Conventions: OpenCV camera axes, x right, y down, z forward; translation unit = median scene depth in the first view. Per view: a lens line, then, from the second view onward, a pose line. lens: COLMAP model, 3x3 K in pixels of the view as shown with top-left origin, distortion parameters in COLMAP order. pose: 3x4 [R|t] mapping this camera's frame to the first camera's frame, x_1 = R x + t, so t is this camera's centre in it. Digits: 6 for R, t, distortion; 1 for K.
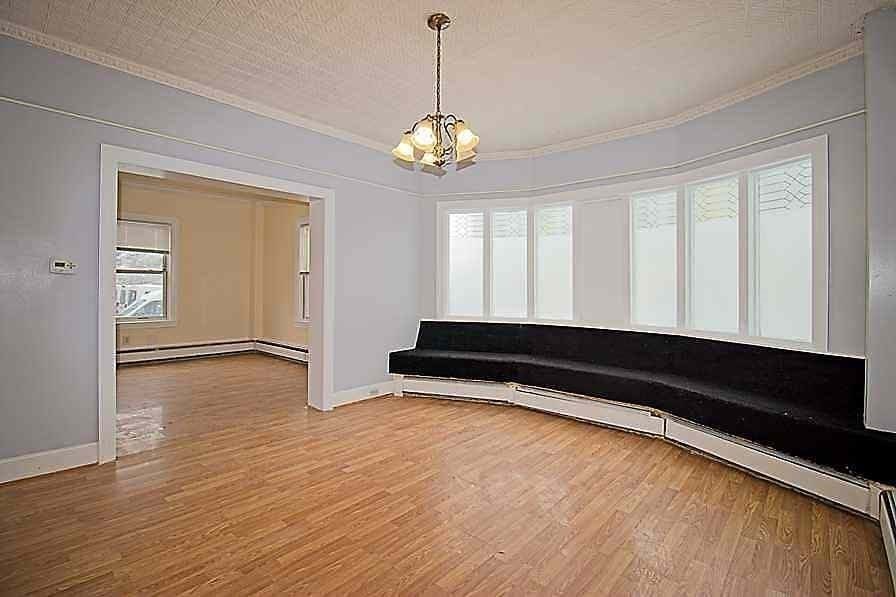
lens RADIAL K [[416.1, 0, 451.8], [0, 416.1, 286.2], [0, 0, 1]] dist [-0.003511, -0.001864]
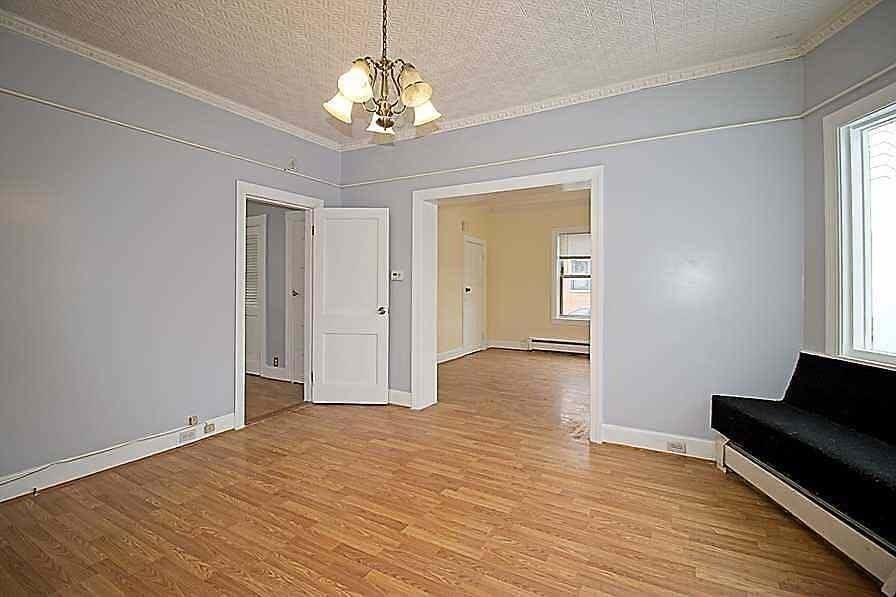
lens RADIAL K [[416.1, 0, 443.7], [0, 416.1, 286.3], [0, 0, 1]] dist [-0.003511, -0.001864]
pose [[0.209833, -0.005896, -0.977719, 0.521957], [-0.001581, 0.999978, -0.006370, 0.004125], [0.977736, 0.002883, 0.209819, 0.670870]]
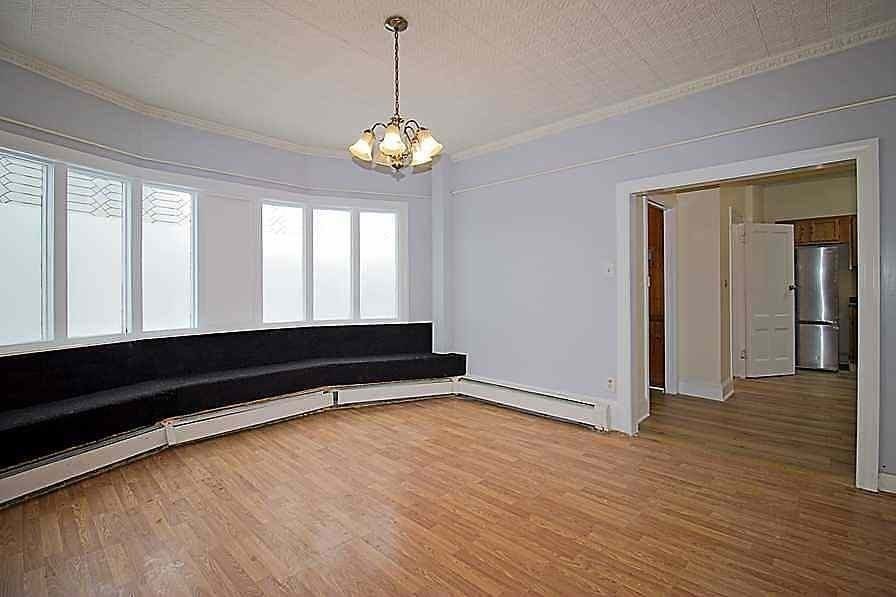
lens RADIAL K [[416.1, 0, 437.8], [0, 416.1, 279.4], [0, 0, 1]] dist [-0.003511, -0.001864]
pose [[0.055148, 0.007092, 0.998453, -0.723571], [0.005930, 0.999955, -0.007430, -0.009744], [-0.998461, 0.006331, 0.055104, 0.602707]]
